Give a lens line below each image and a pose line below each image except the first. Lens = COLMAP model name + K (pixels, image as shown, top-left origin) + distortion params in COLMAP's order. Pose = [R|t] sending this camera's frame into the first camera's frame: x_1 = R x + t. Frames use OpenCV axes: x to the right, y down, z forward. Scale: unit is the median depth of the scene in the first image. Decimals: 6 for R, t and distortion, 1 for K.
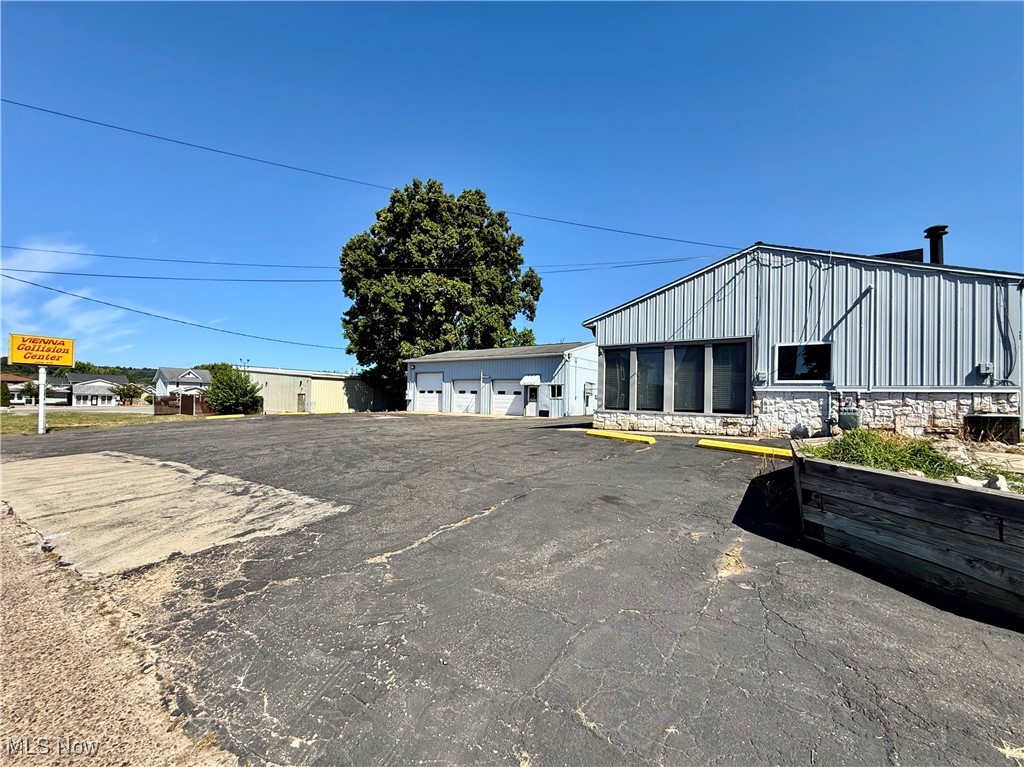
lens RADIAL K [[432.7, 0, 511.2], [0, 432.7, 401.8], [0, 0, 1]] dist [0.000576, 0.000041]
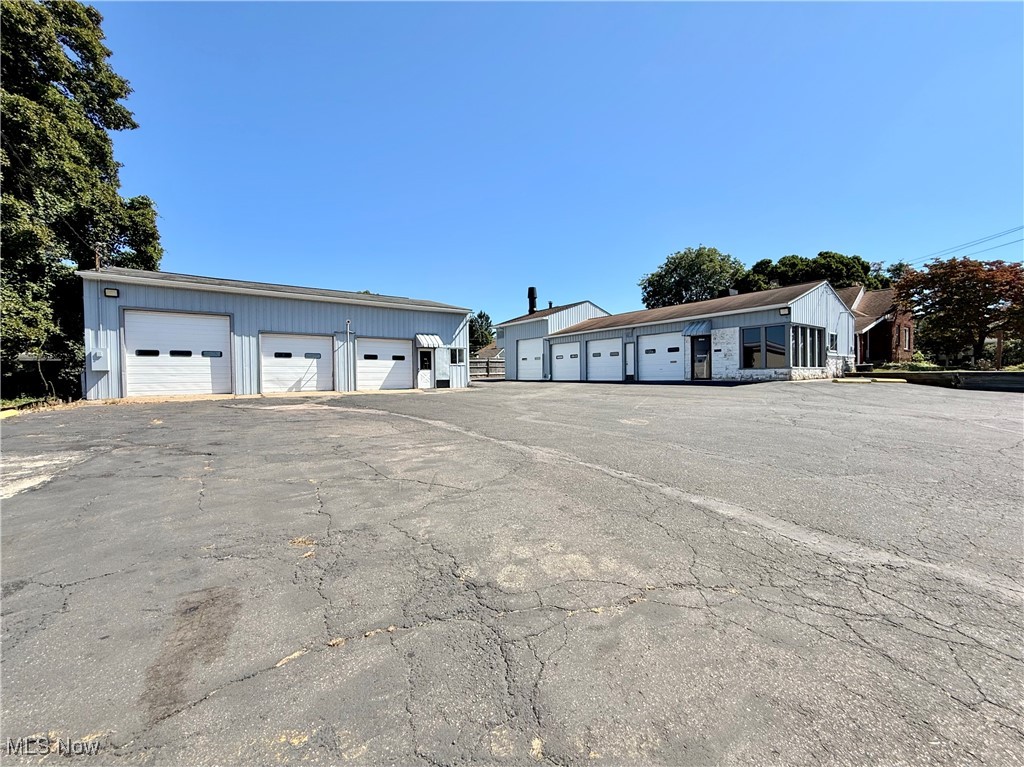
lens RADIAL K [[408.5, 0, 512.0], [0, 408.5, 383.5], [0, 0, 1]] dist [0.002123, 0.000193]
pose [[0.302780, -0.044954, 0.952000, -0.596347], [0.022560, 0.998945, 0.039995, -0.000990], [-0.952793, 0.009367, 0.303475, 0.645454]]
